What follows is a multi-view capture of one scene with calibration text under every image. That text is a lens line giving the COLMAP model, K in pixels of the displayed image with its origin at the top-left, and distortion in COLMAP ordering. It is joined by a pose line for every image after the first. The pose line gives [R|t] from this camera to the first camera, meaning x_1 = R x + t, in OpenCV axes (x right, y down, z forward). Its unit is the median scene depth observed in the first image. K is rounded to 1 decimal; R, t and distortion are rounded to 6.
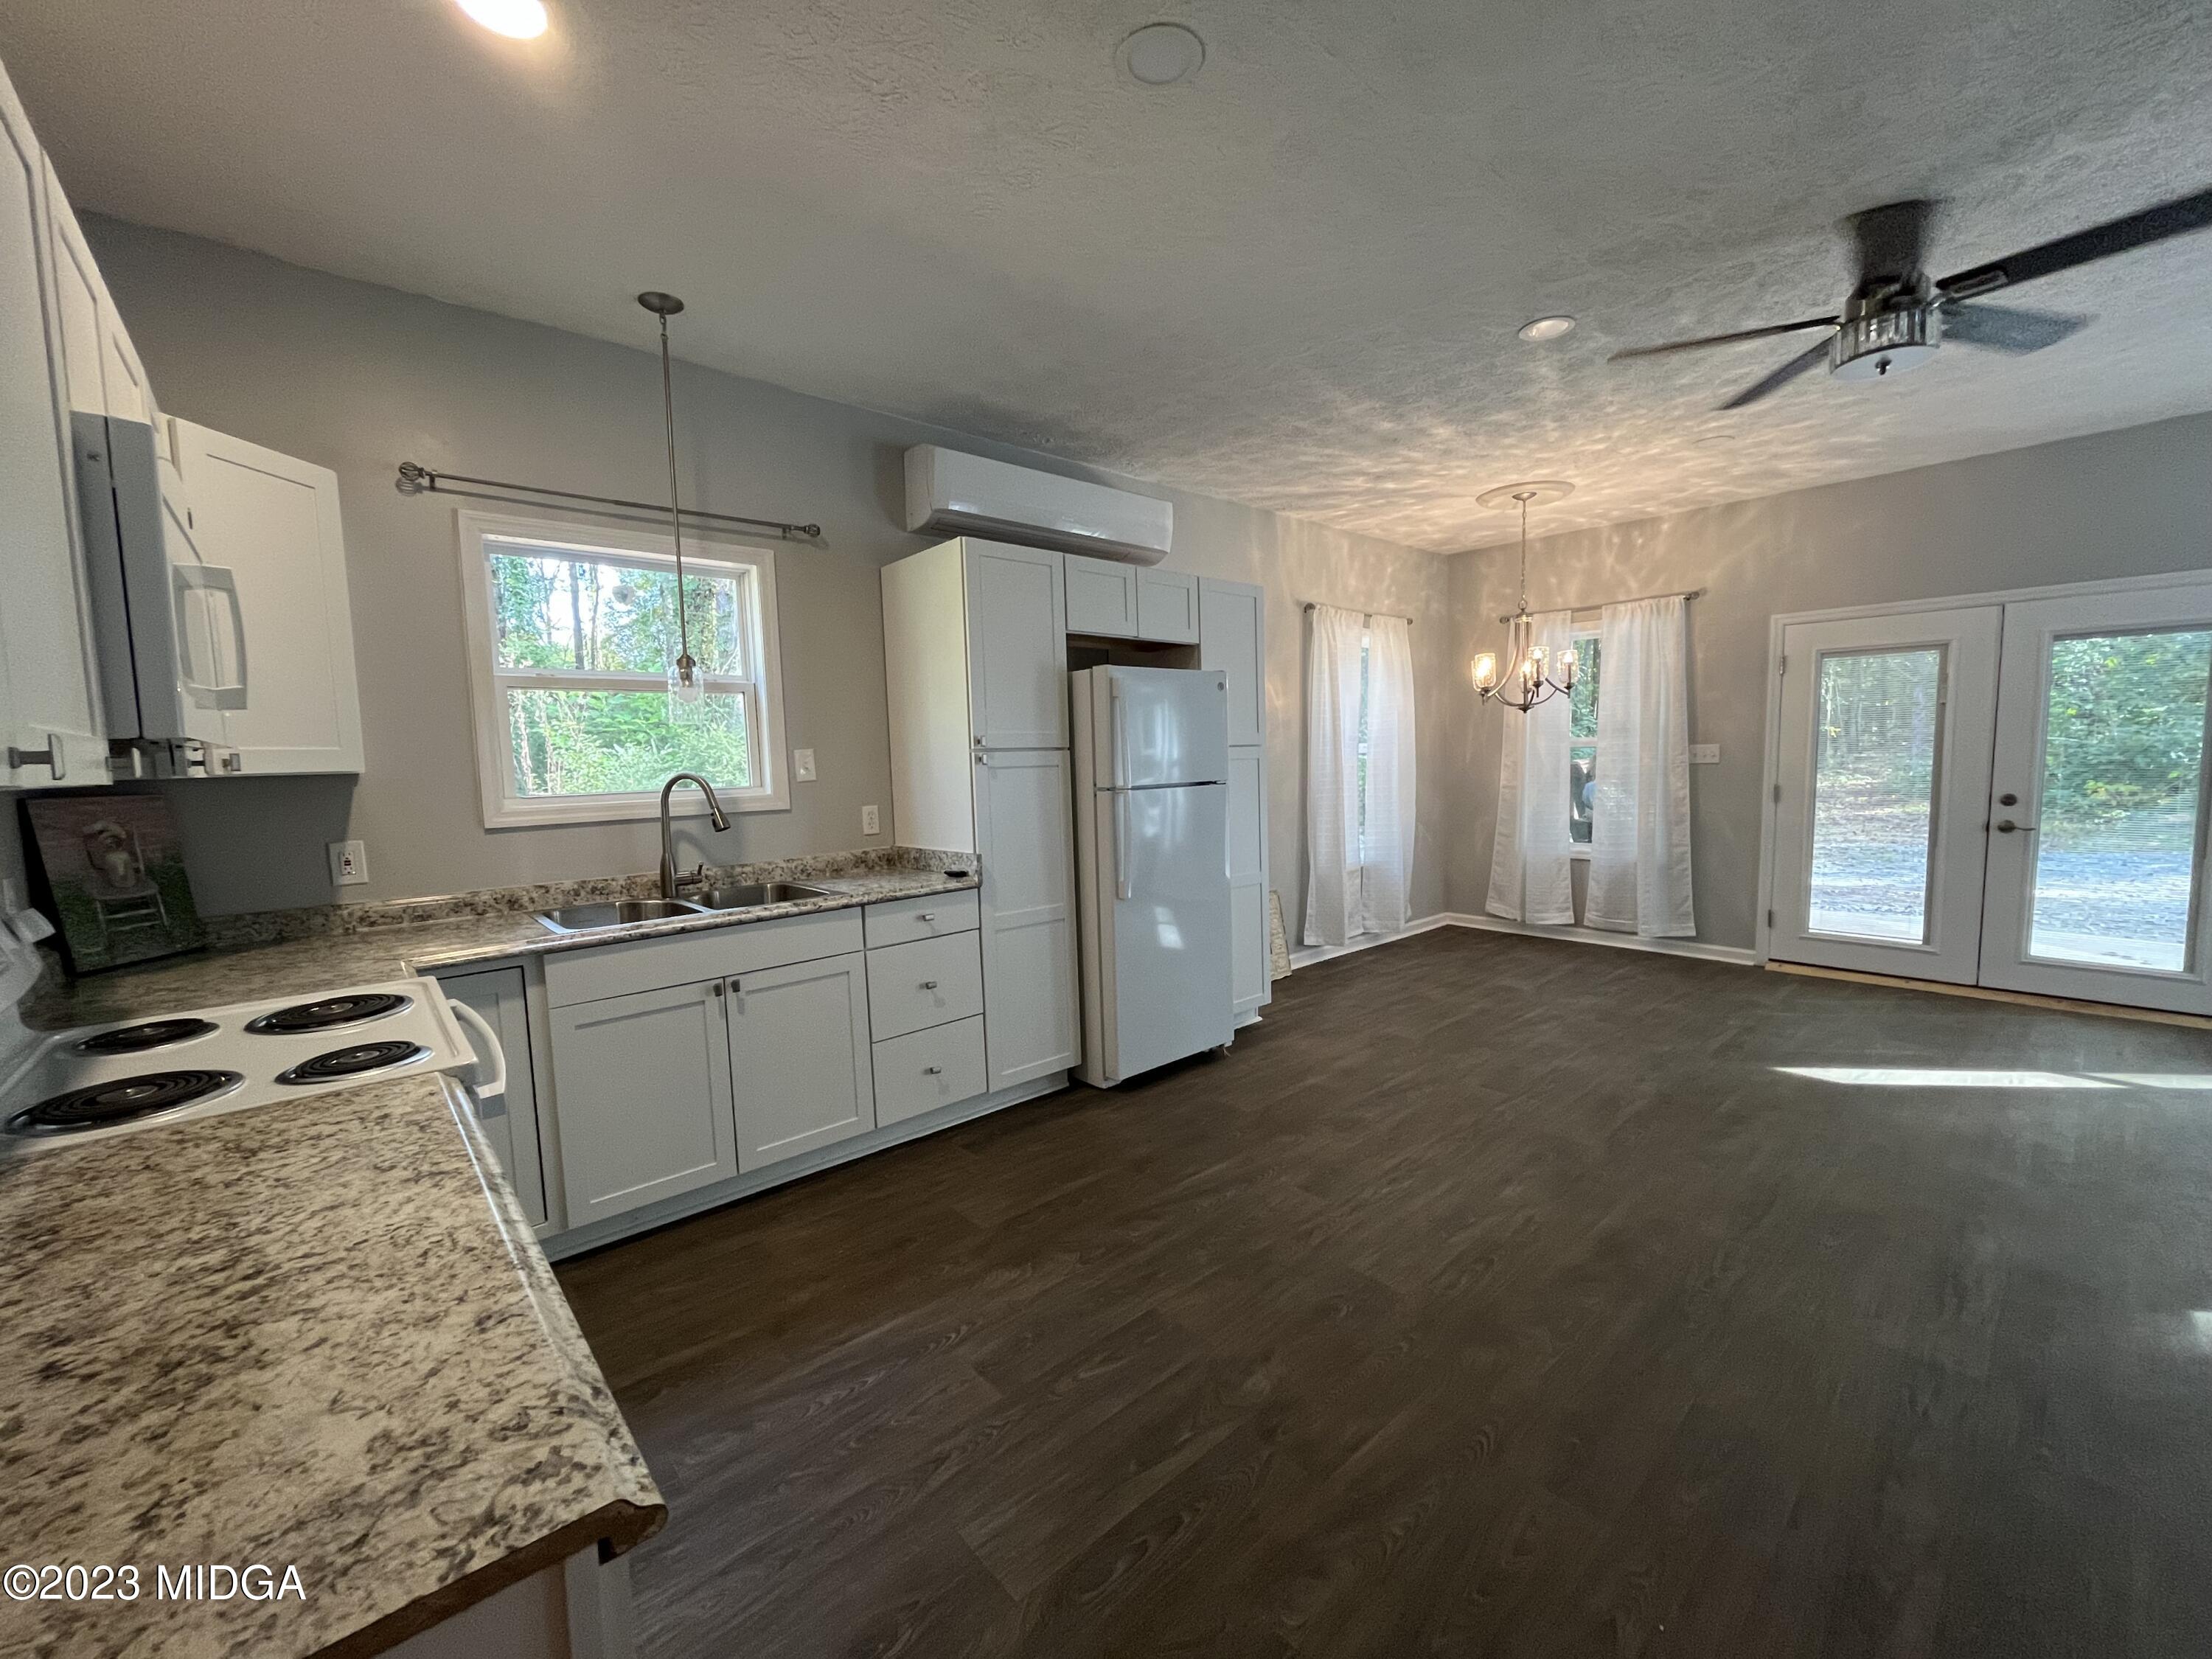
lens RADIAL K [[894.0, 0, 1104.8], [0, 894.0, 833.9], [0, 0, 1]] dist [-0.003670, 0.000383]
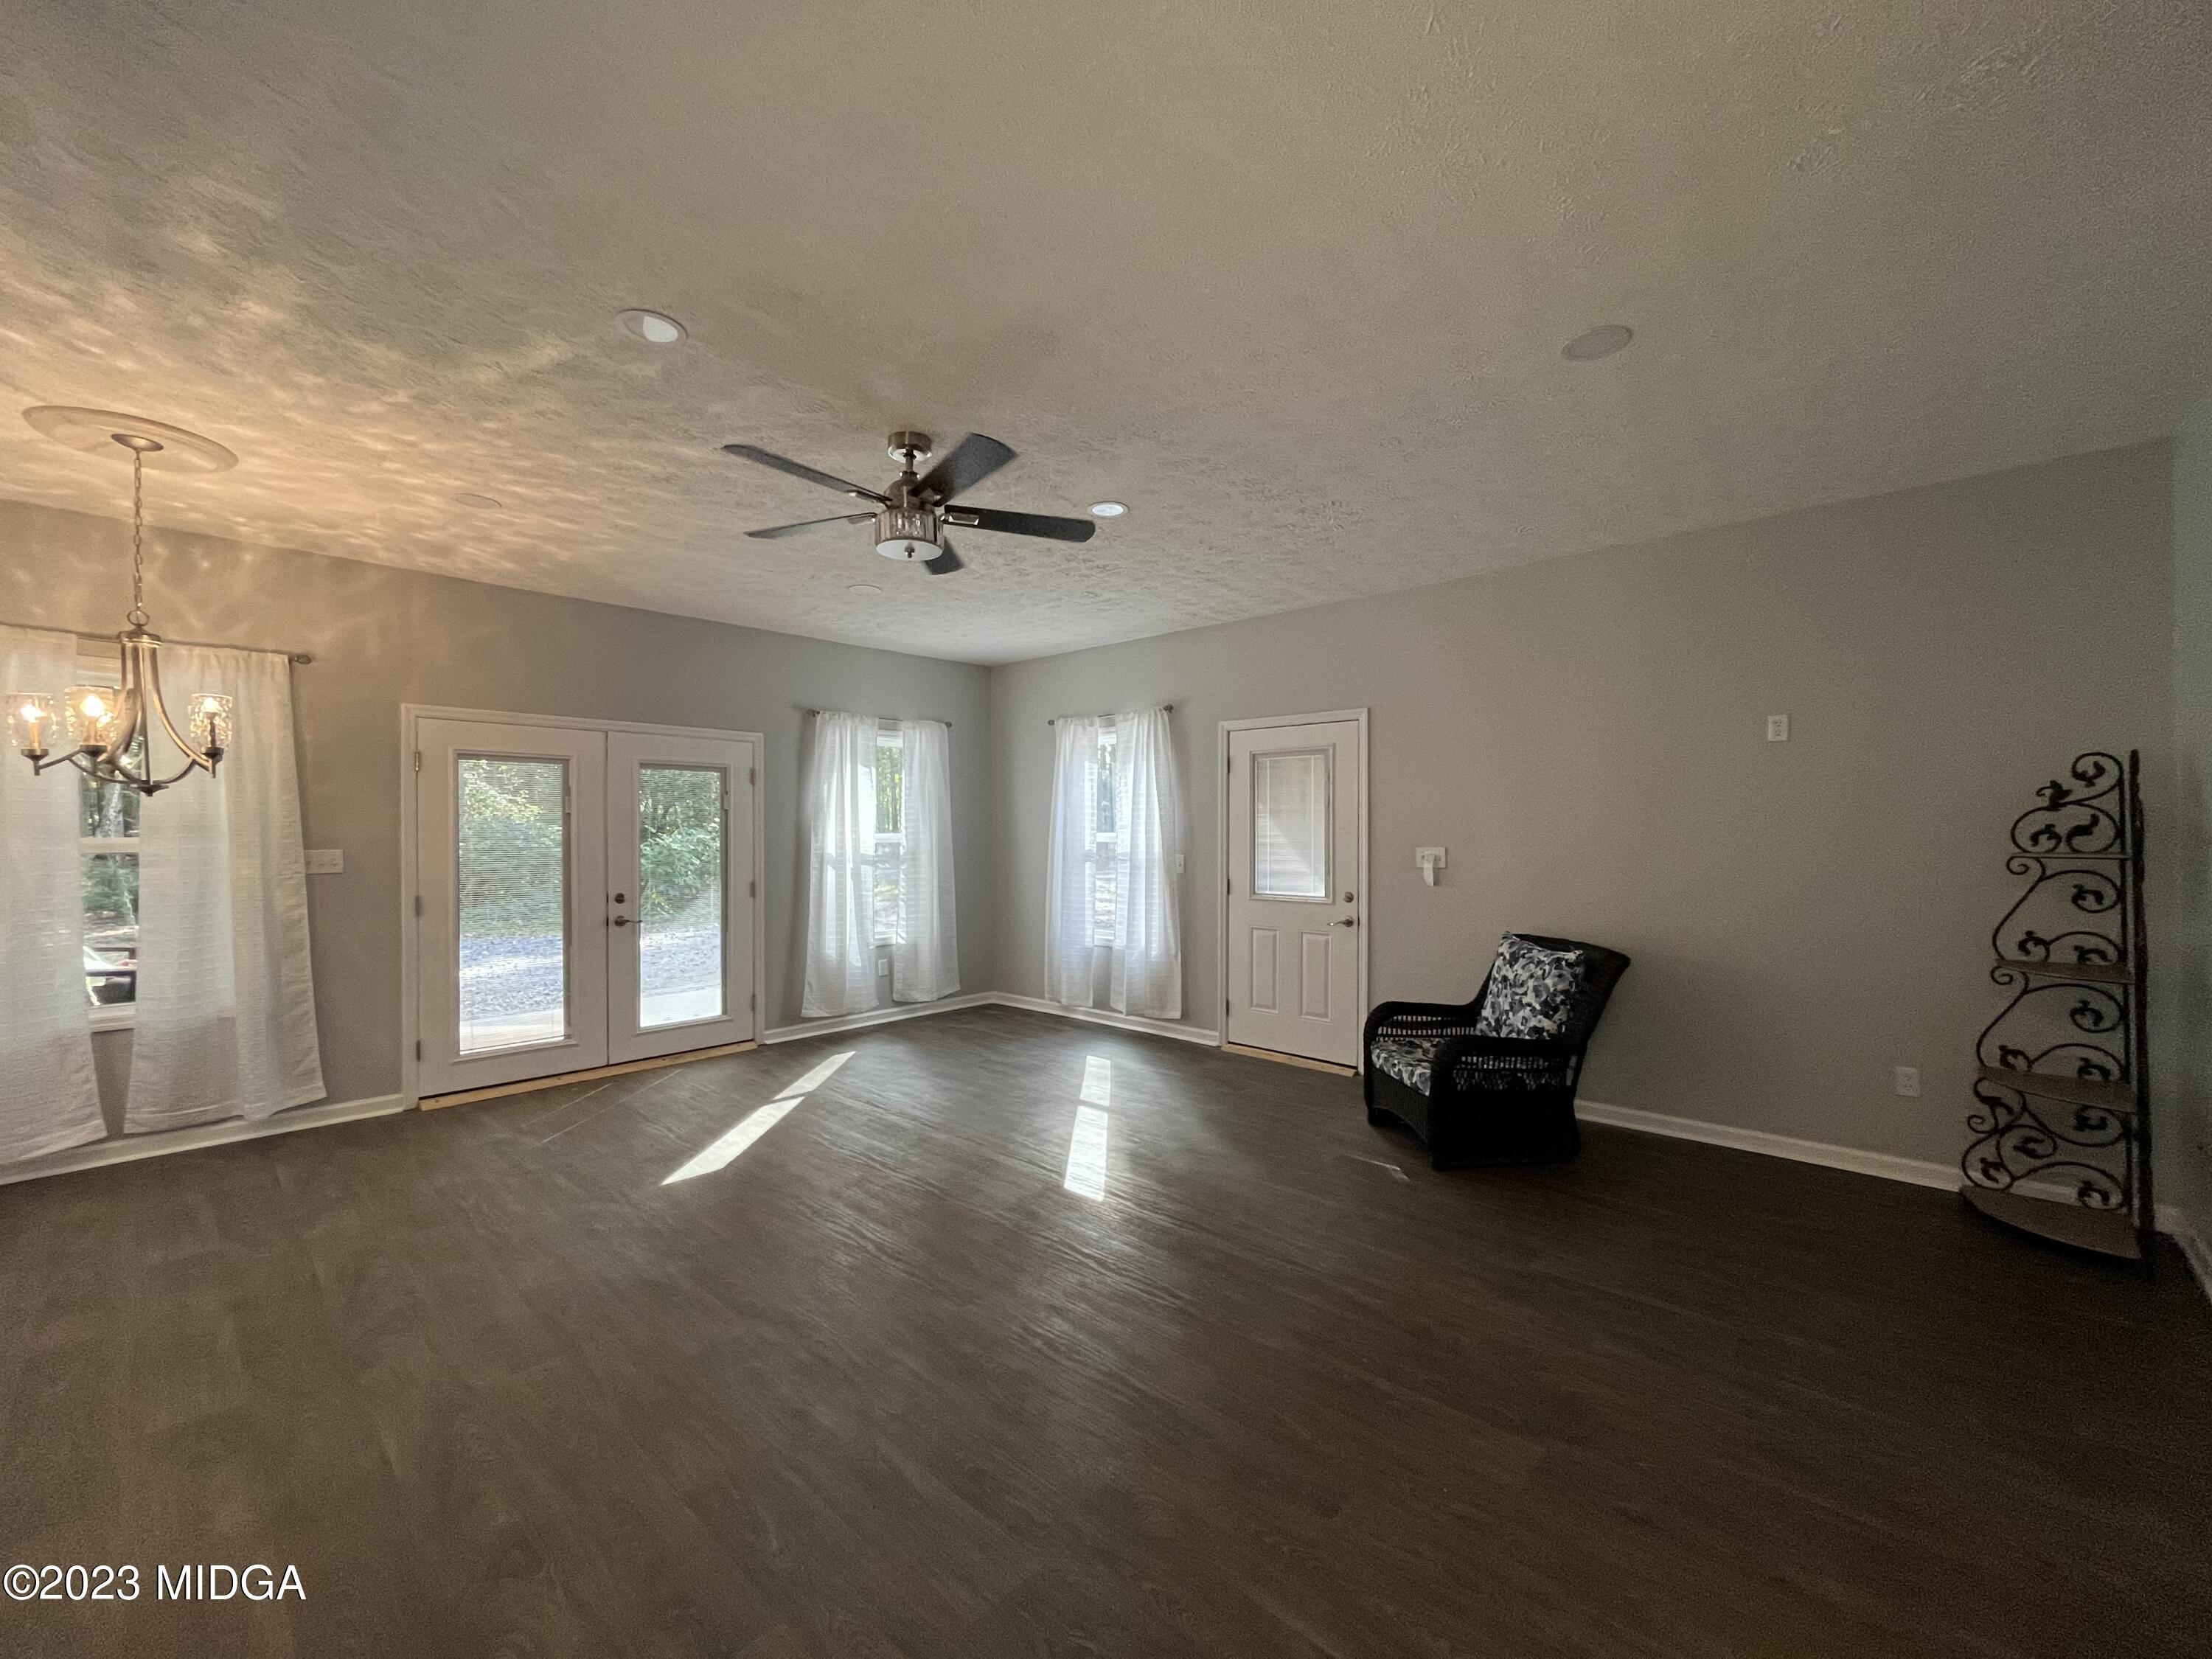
lens RADIAL K [[894.0, 0, 1104.8], [0, 894.0, 833.9], [0, 0, 1]] dist [-0.003670, 0.000383]
pose [[-0.097967, 0.024221, 0.994895, -0.216502], [0.096838, 0.995192, -0.014692, -0.043300], [-0.990467, 0.094904, -0.099842, 0.478697]]
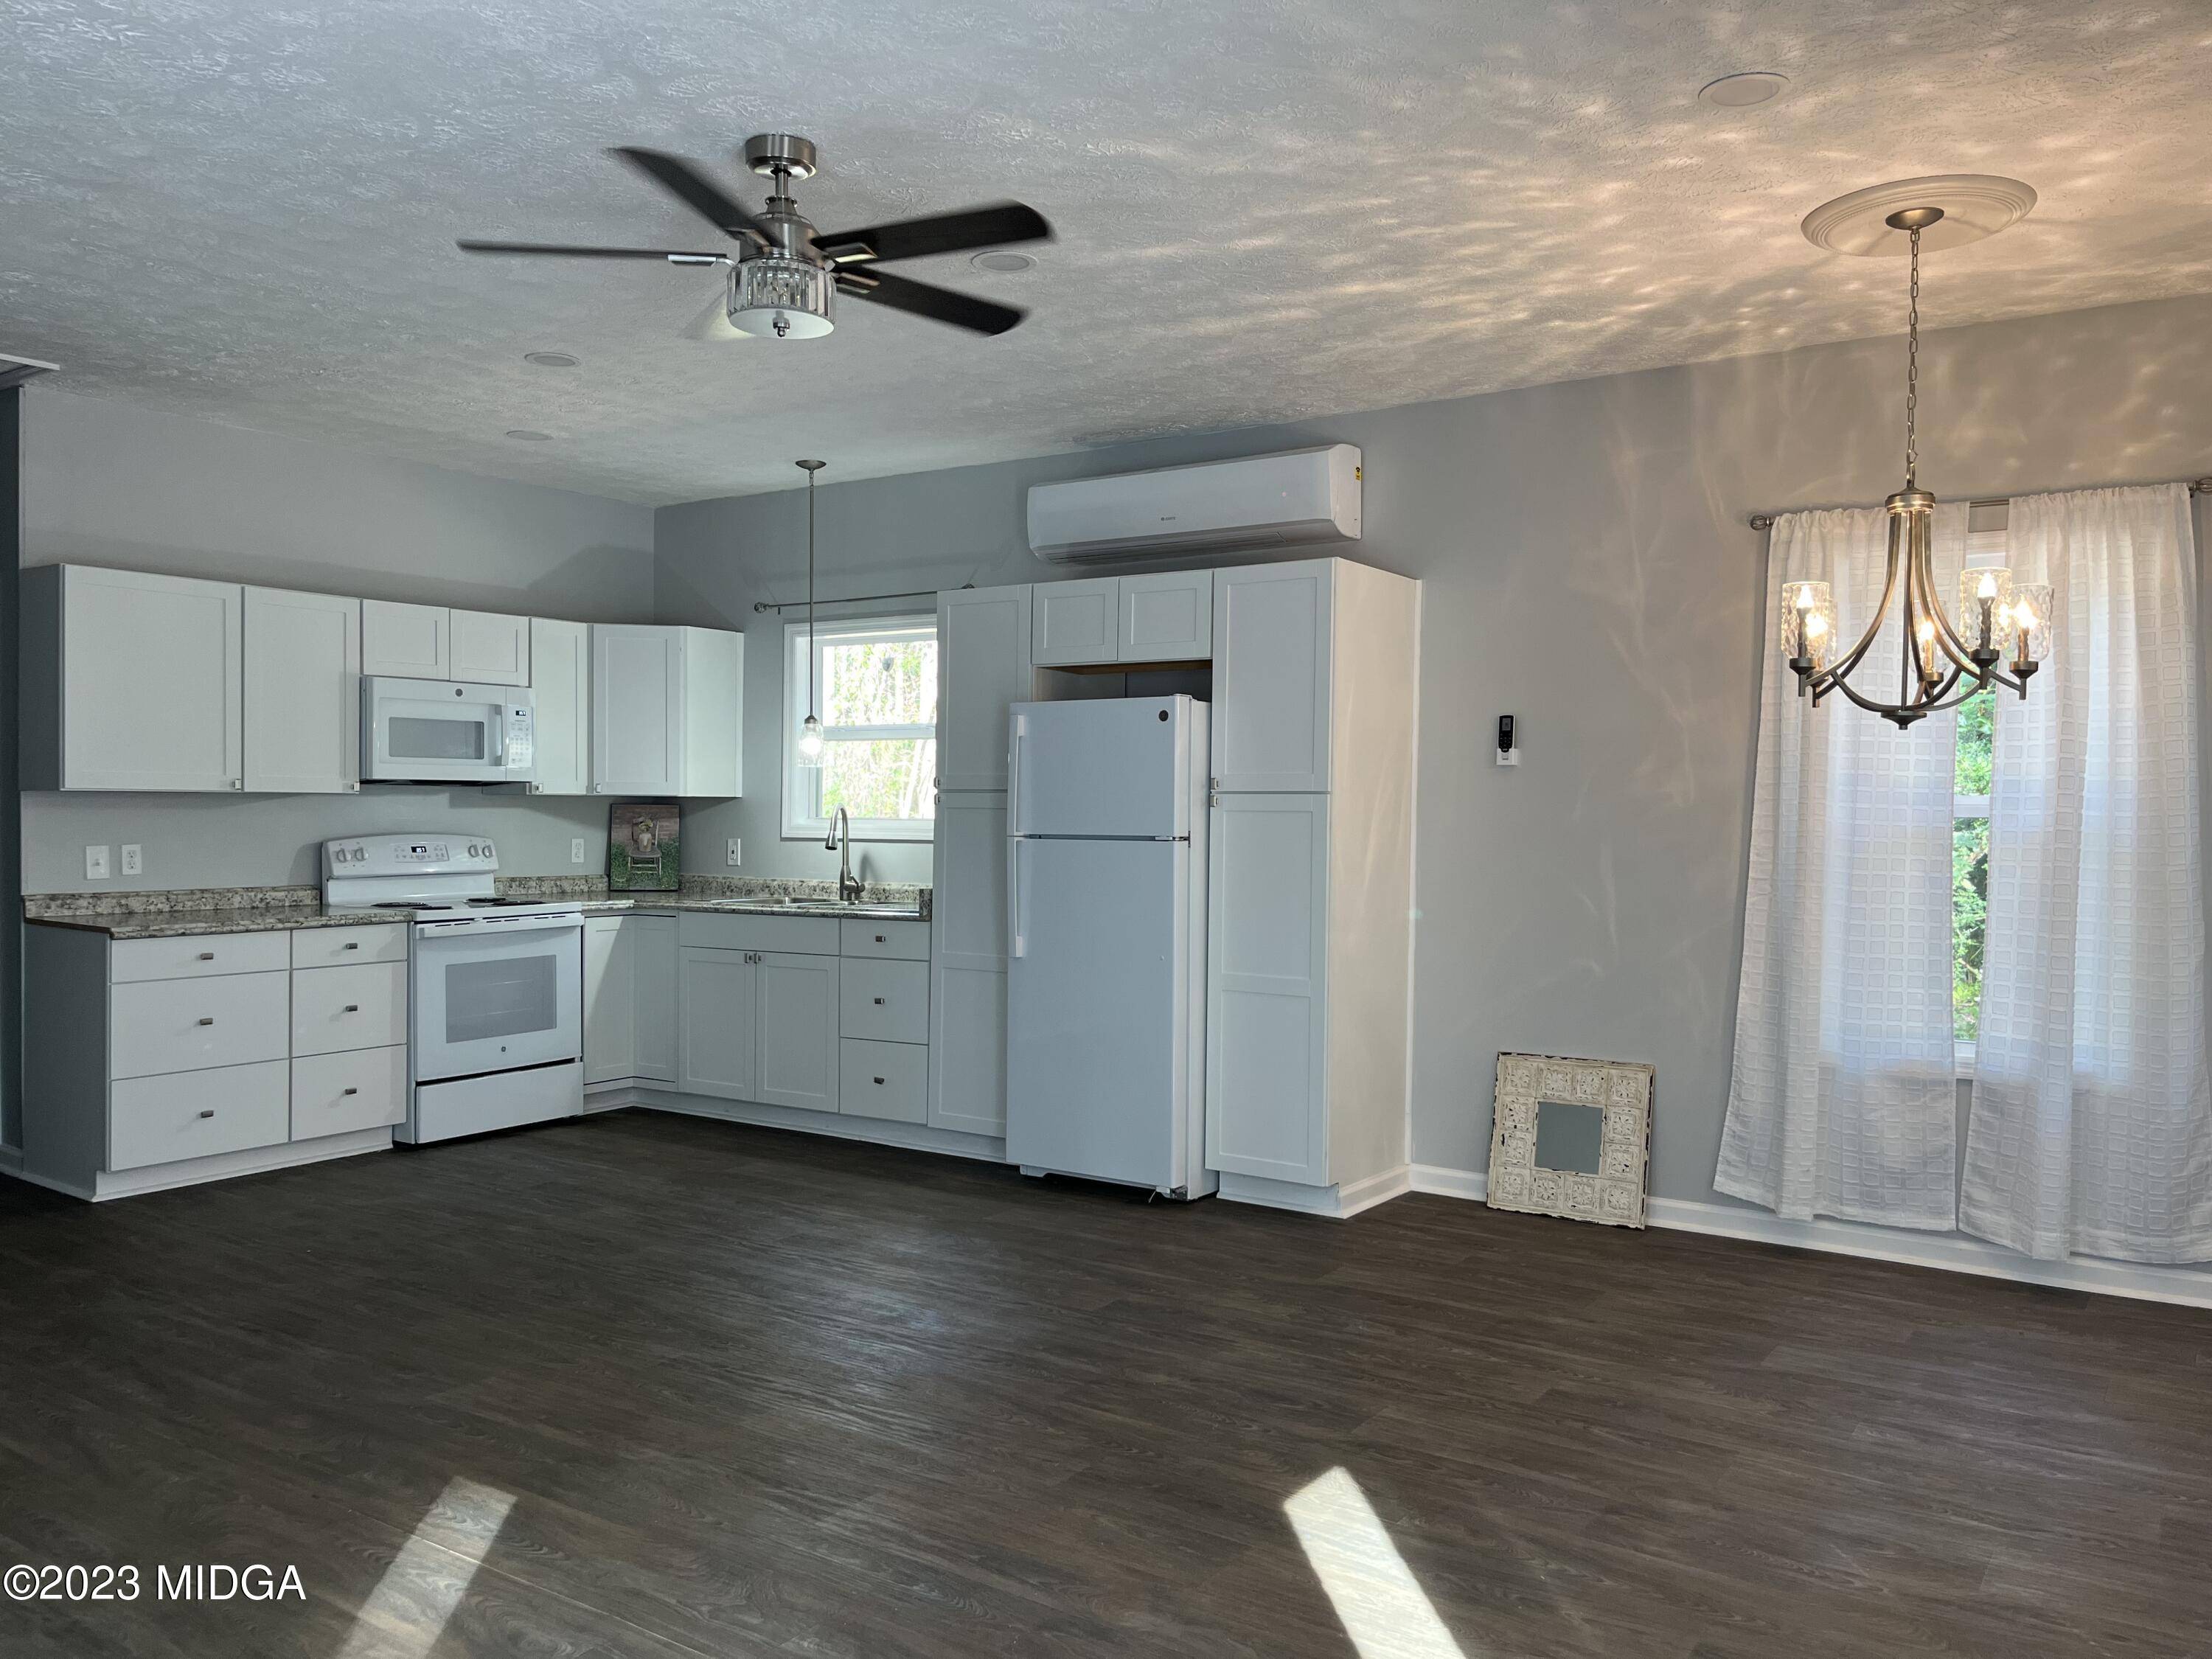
lens RADIAL K [[1683.9, 0, 1106.5], [0, 1683.9, 832.4], [0, 0, 1]] dist [0.025286, -0.004970]
pose [[0.241104, 0.041188, -0.969625, 1.299428], [-0.102226, 0.994619, 0.016830, -0.070725], [0.965100, 0.095064, 0.244017, 0.513376]]
